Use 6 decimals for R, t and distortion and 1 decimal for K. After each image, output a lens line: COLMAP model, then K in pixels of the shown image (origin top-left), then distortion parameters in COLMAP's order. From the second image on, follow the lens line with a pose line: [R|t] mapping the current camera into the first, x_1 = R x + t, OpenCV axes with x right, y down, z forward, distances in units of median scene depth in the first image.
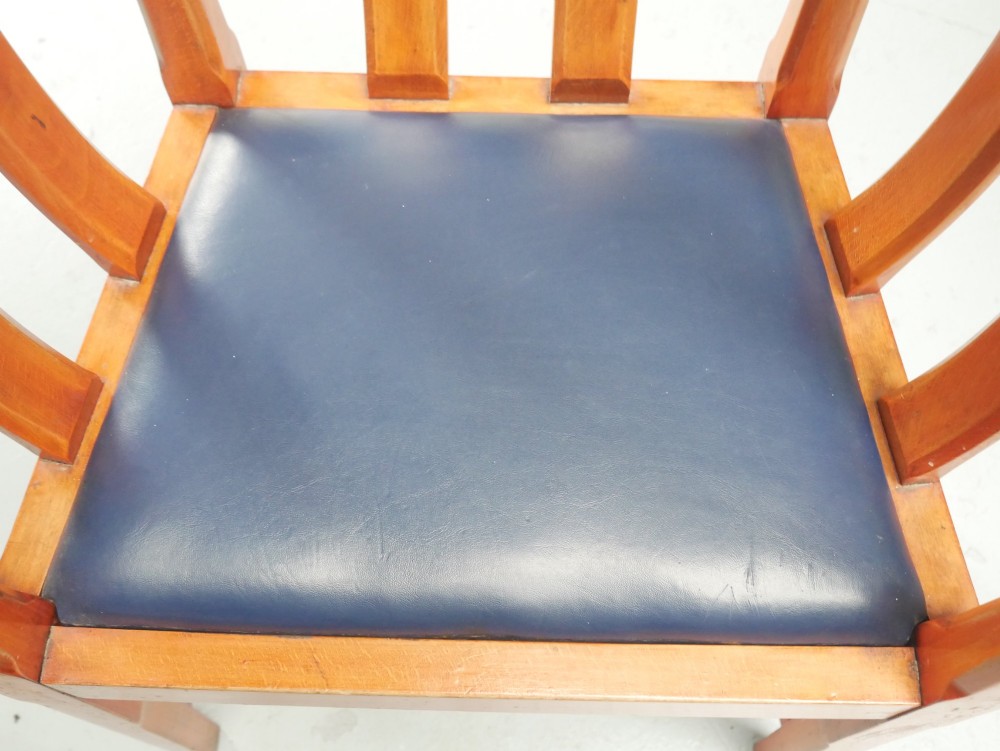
lens RADIAL K [[1130.5, 0, 500.0], [0, 1130.5, 375.5], [0, 0, 1]] dist [0.002122, 0.008065]
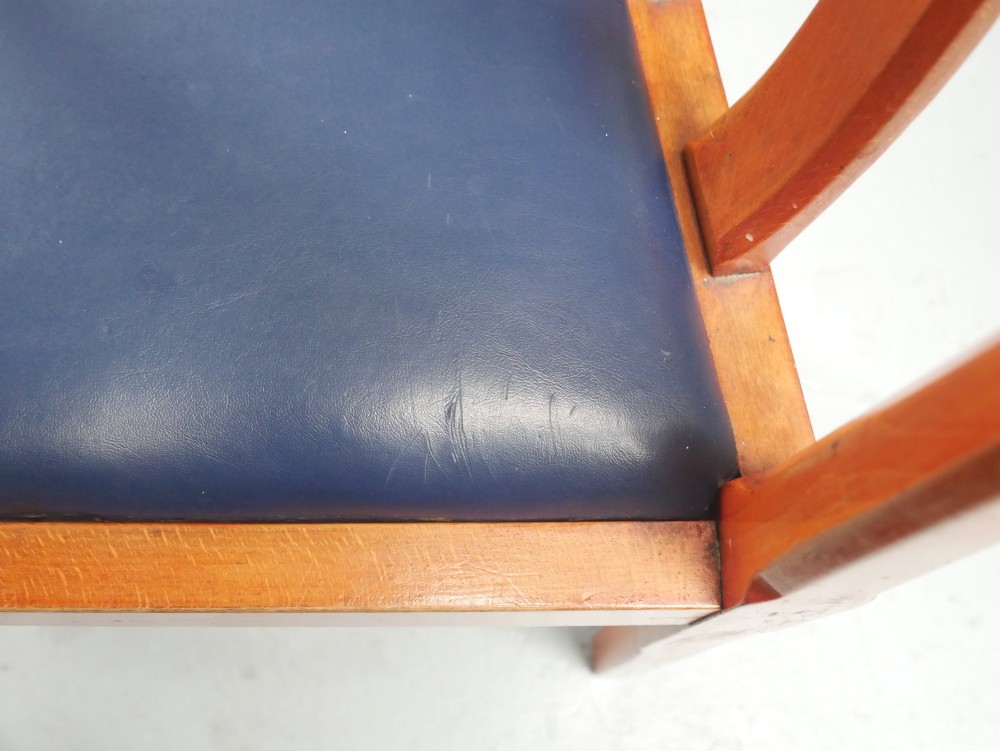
lens RADIAL K [[1130.5, 0, 500.0], [0, 1130.5, 375.5], [0, 0, 1]] dist [0.002122, 0.008065]
pose [[0.999199, -0.012972, 0.037856, 0.214879], [0.008700, 0.993793, 0.110904, 0.083220], [-0.039060, -0.110485, 0.993110, 0.364609]]
